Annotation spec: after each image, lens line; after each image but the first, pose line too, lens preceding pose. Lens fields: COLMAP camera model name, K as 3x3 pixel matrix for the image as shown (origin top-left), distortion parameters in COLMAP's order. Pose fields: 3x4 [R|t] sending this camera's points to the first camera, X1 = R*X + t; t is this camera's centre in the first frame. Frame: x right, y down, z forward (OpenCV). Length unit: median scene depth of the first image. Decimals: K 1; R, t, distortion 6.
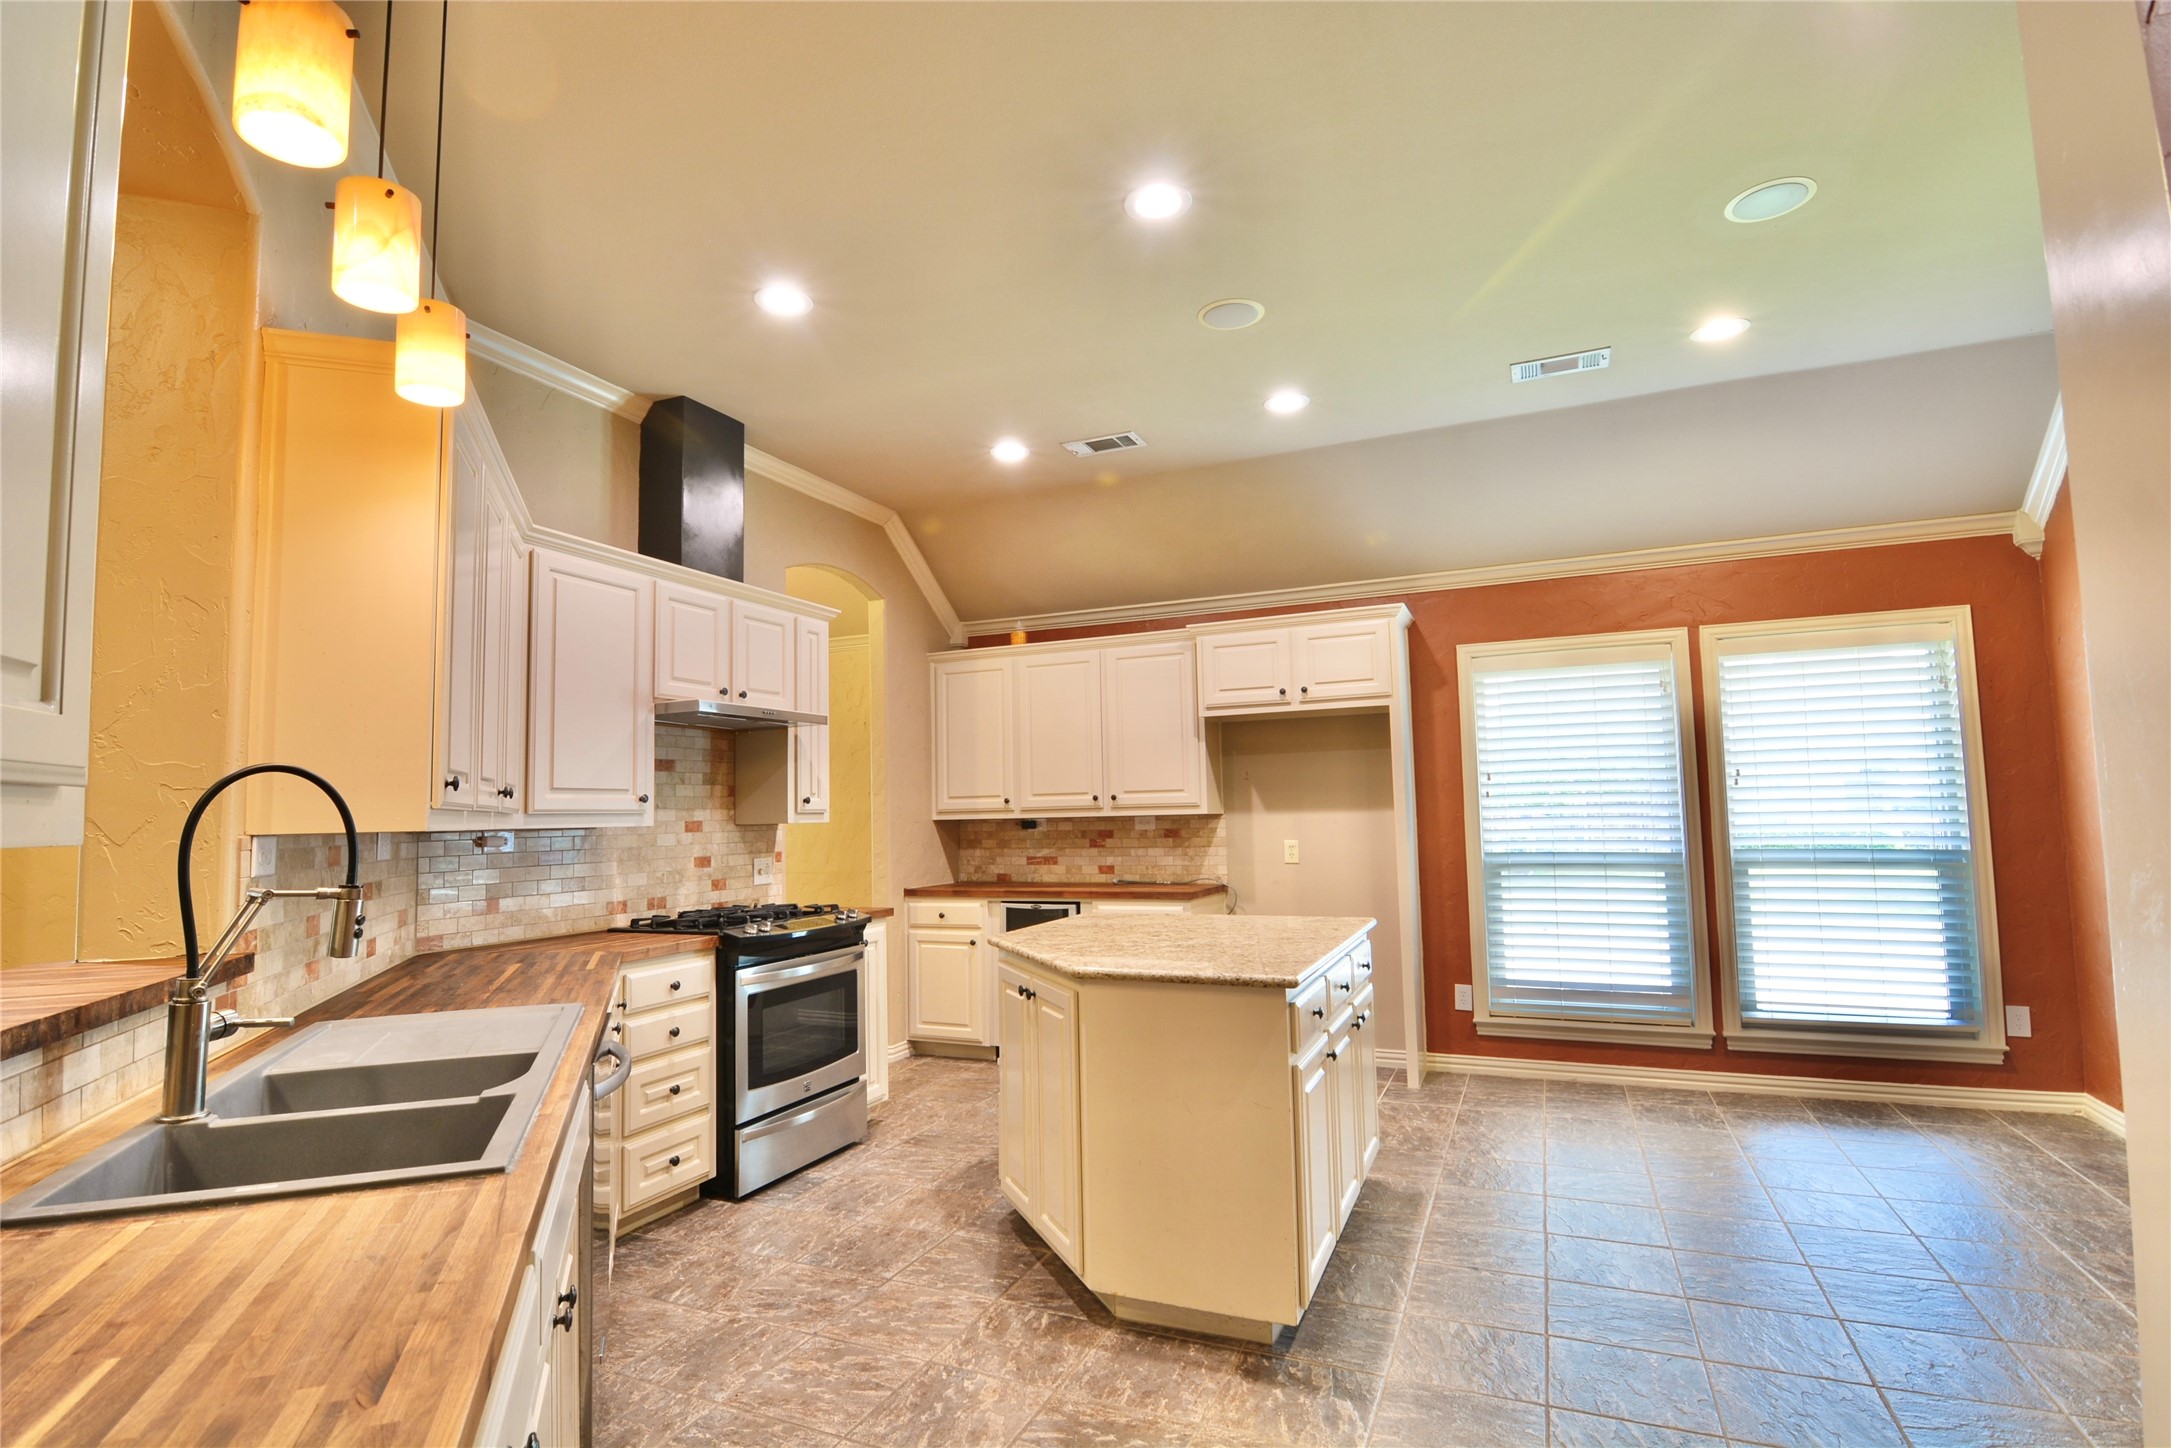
lens RADIAL K [[1052.3, 0, 1065.0], [0, 1052.3, 732.0], [0, 0, 1]] dist [-0.008346, -0.006831]
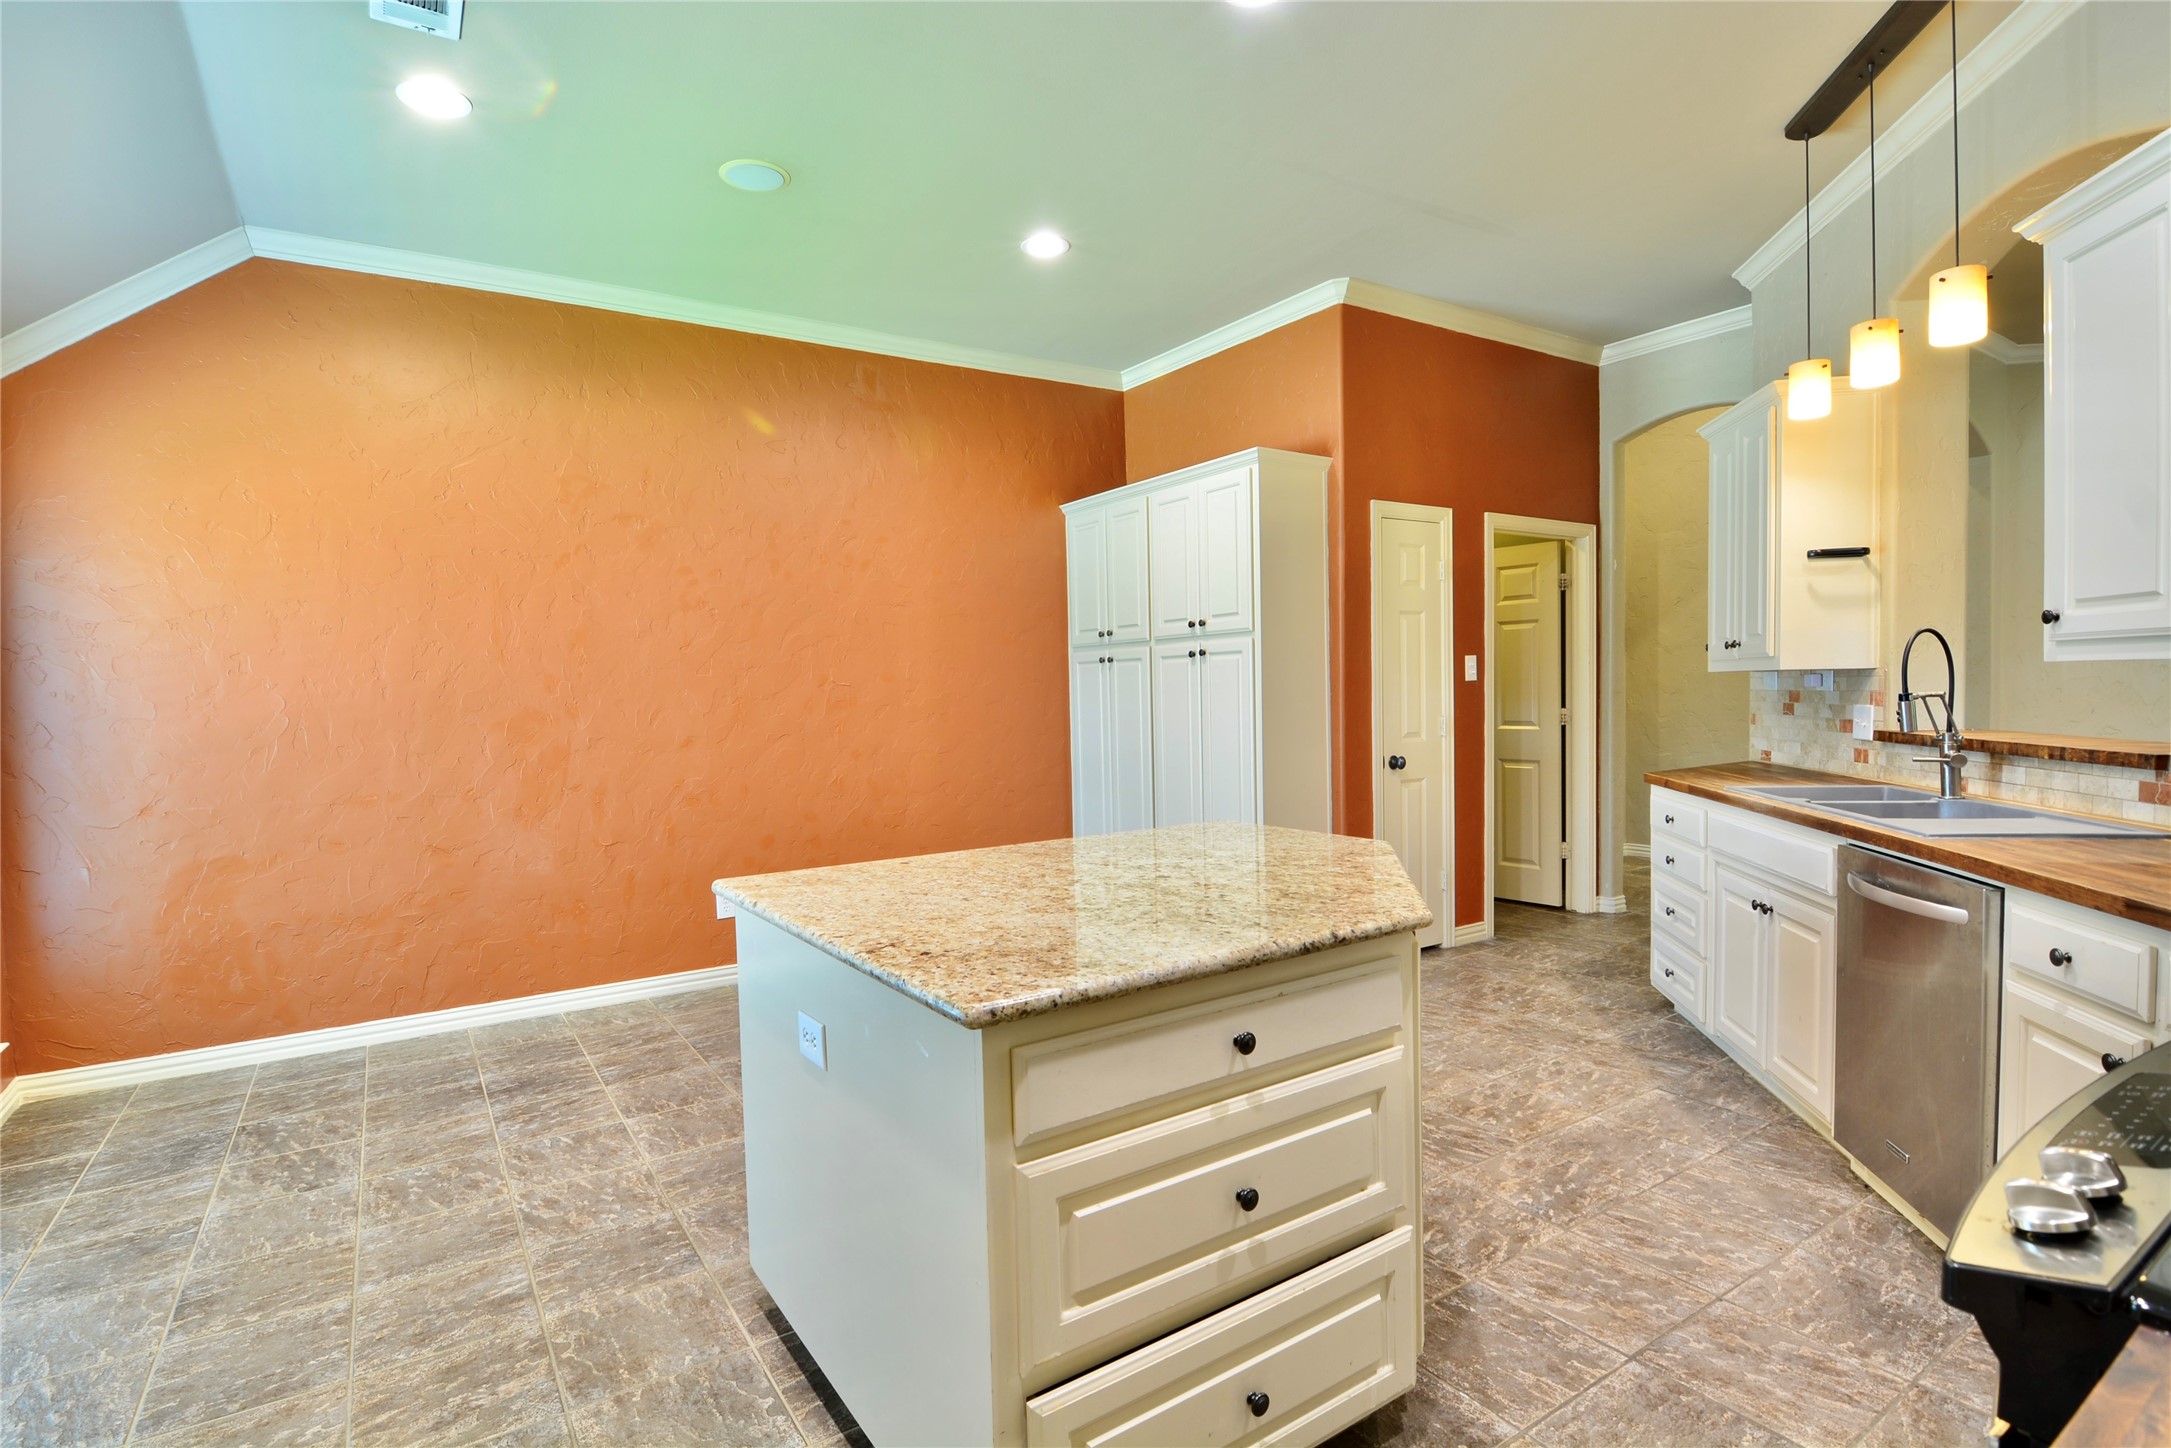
lens RADIAL K [[1052.3, 0, 1068.7], [0, 1052.3, 728.9], [0, 0, 1]] dist [-0.008346, -0.006831]
pose [[-0.841678, 0.020125, 0.539604, -0.140402], [0.000367, 0.999326, -0.036697, 0.088695], [-0.539979, -0.030689, -0.841119, 1.067924]]
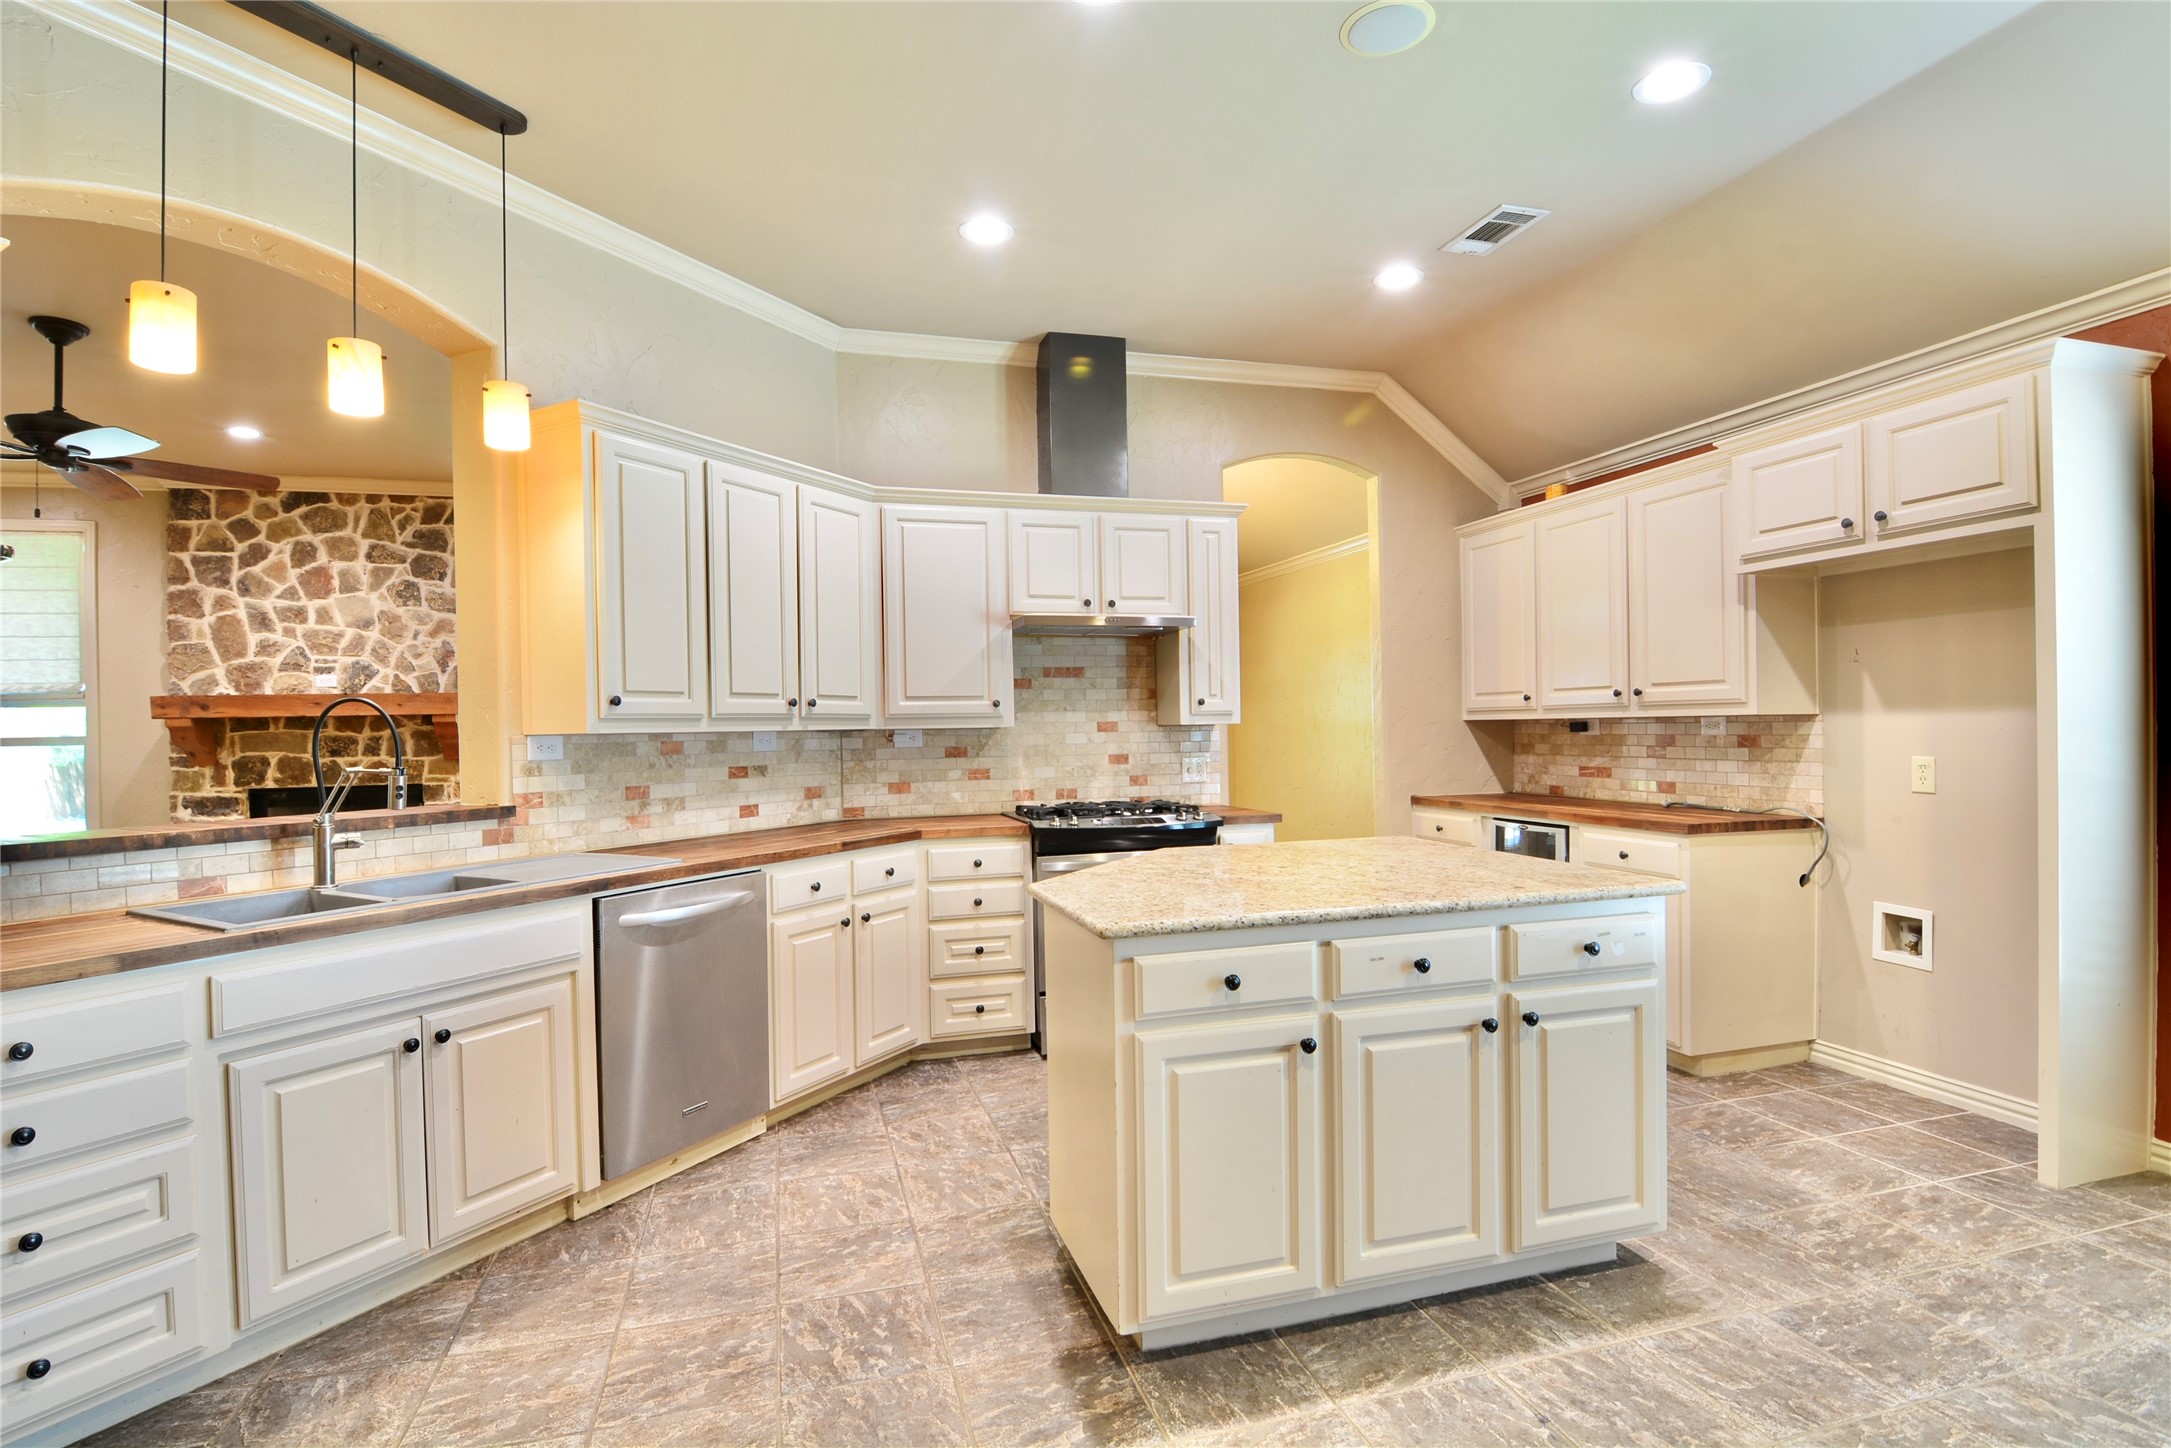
lens RADIAL K [[1052.3, 0, 1064.5], [0, 1052.3, 731.8], [0, 0, 1]] dist [-0.008346, -0.006831]
pose [[0.638594, 0.014102, -0.769414, 0.419403], [0.064195, 0.995371, 0.071523, 0.012462], [0.766861, -0.095067, 0.634733, 0.242919]]
